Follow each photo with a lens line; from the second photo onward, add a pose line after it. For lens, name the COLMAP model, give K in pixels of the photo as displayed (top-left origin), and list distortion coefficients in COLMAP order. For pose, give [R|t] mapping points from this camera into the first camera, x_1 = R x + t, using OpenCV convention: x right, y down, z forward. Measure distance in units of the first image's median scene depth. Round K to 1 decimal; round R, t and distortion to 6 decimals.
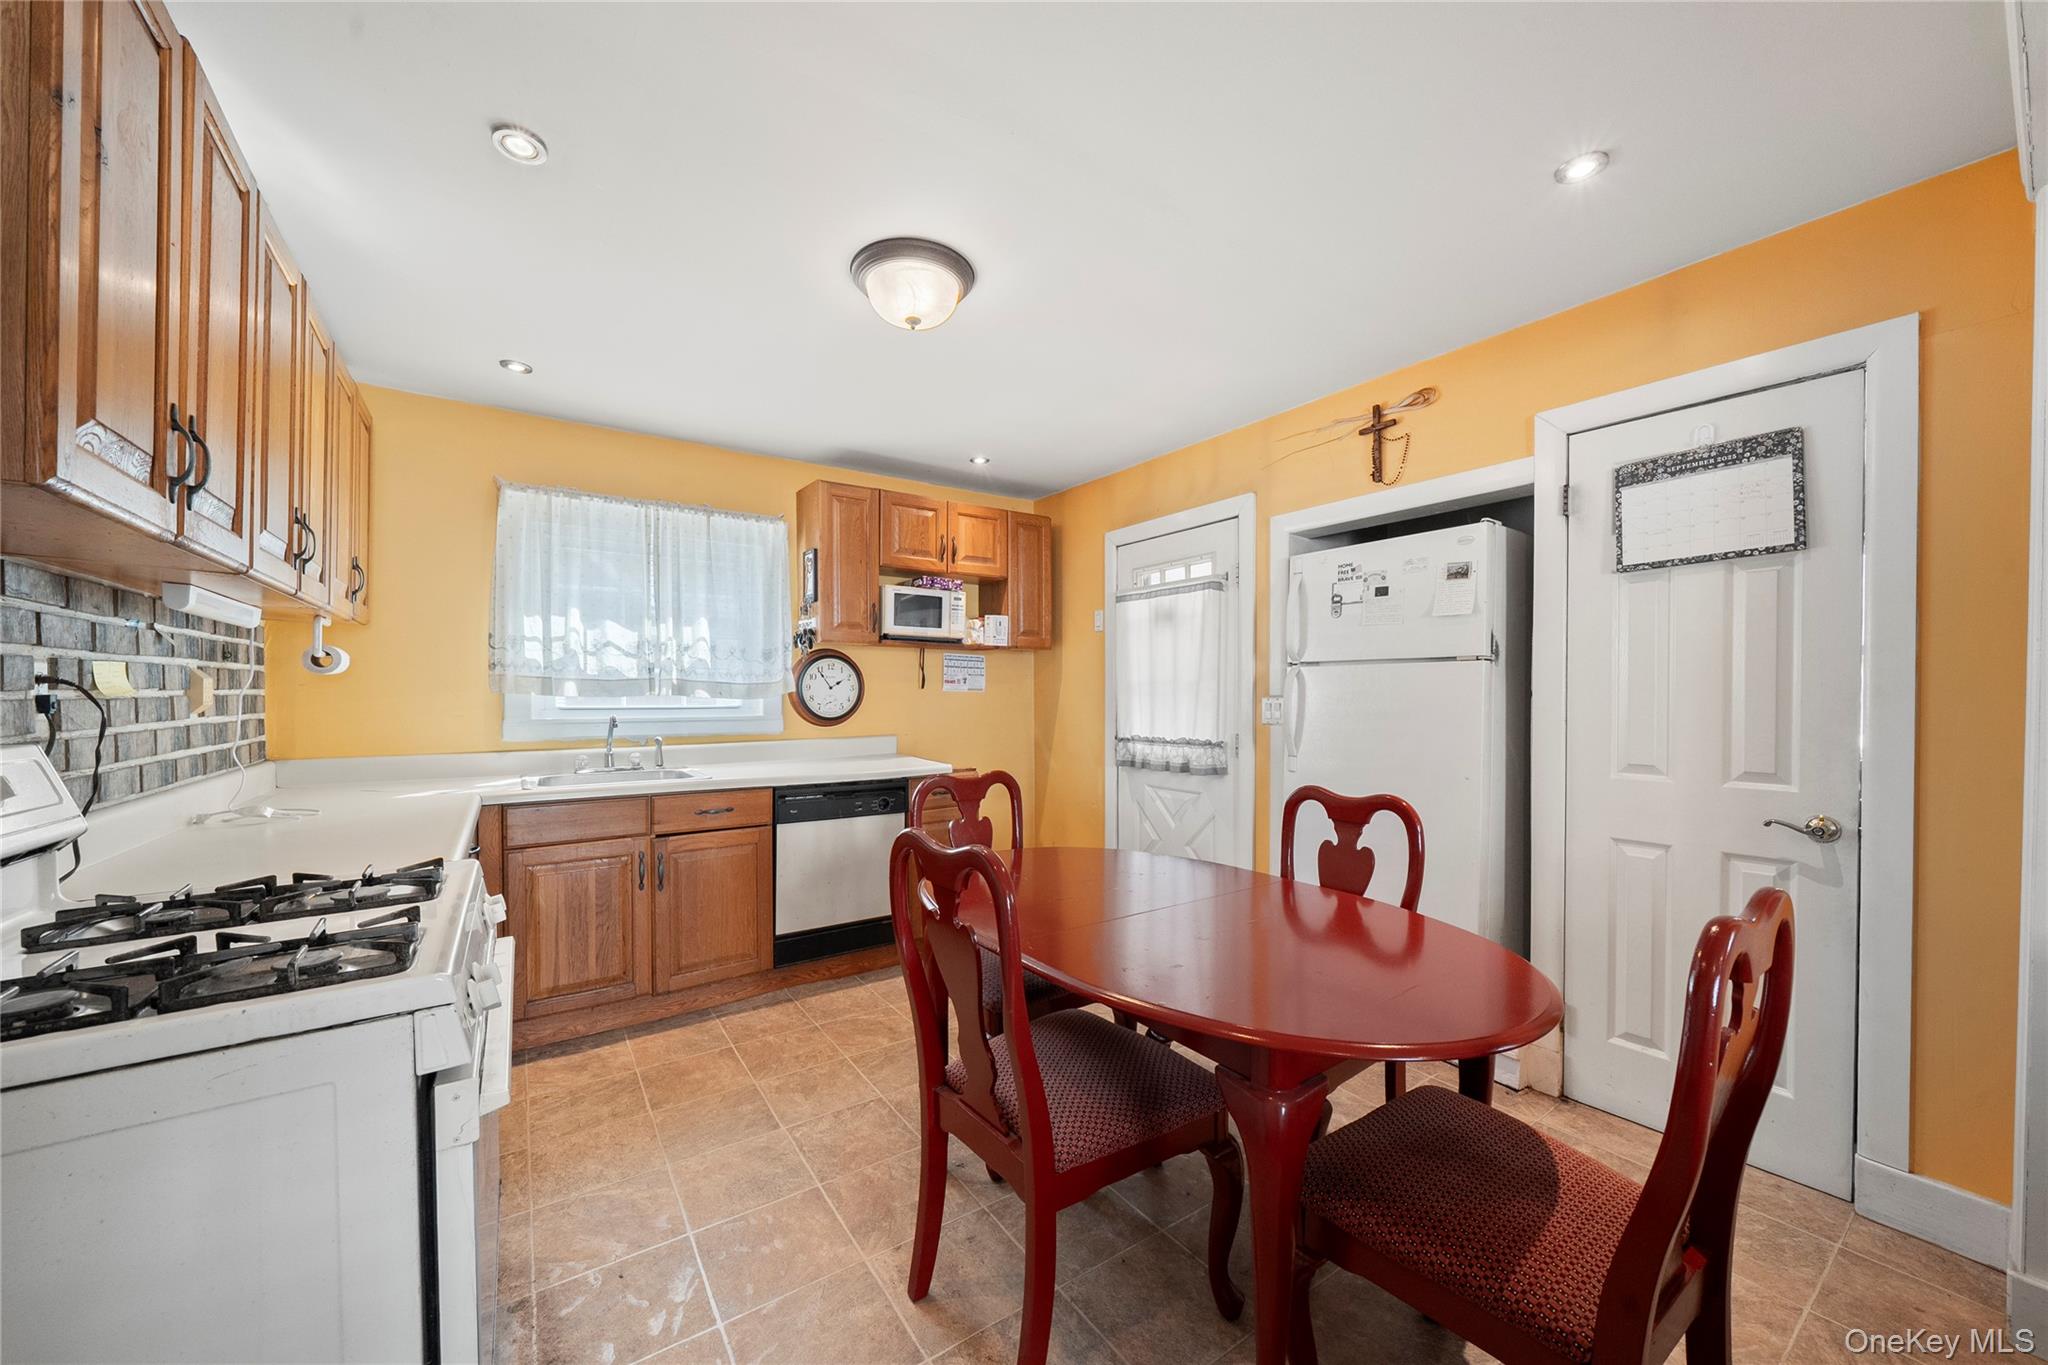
lens RADIAL K [[756.3, 0, 1024.0], [0, 756.3, 682.5], [0, 0, 1]] dist [0.001611, 0.000059]
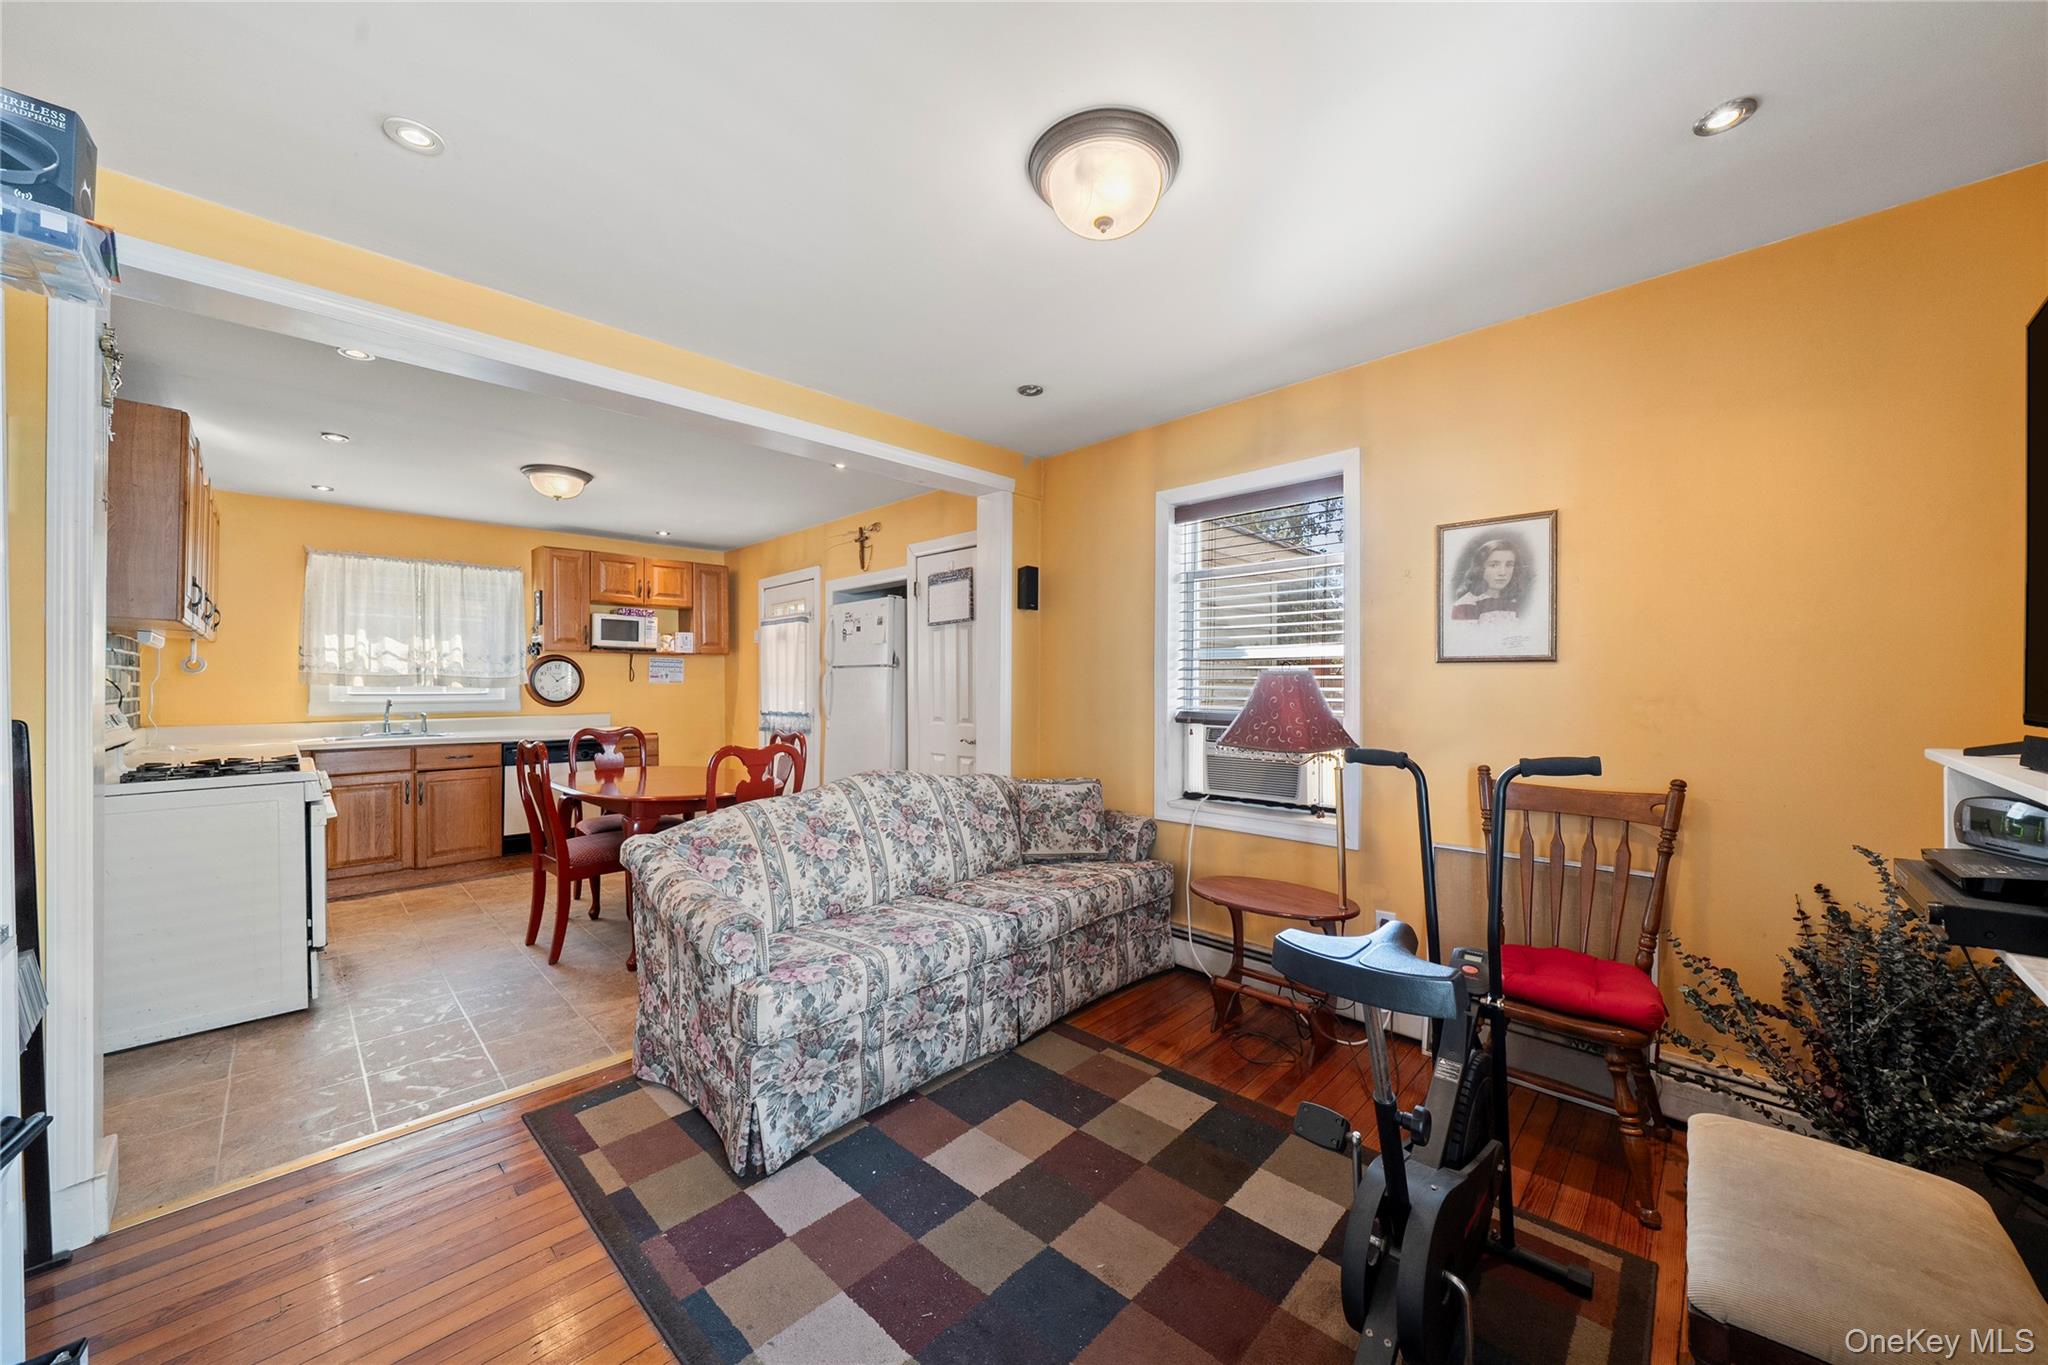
lens RADIAL K [[744.7, 0, 1016.1], [0, 744.7, 670.9], [0, 0, 1]] dist [-0.001770, -0.000169]
pose [[0.982771, 0.002292, 0.184815, 0.428841], [-0.001075, 0.999977, -0.006685, -0.004481], [-0.184826, 0.006371, 0.982751, -0.722014]]
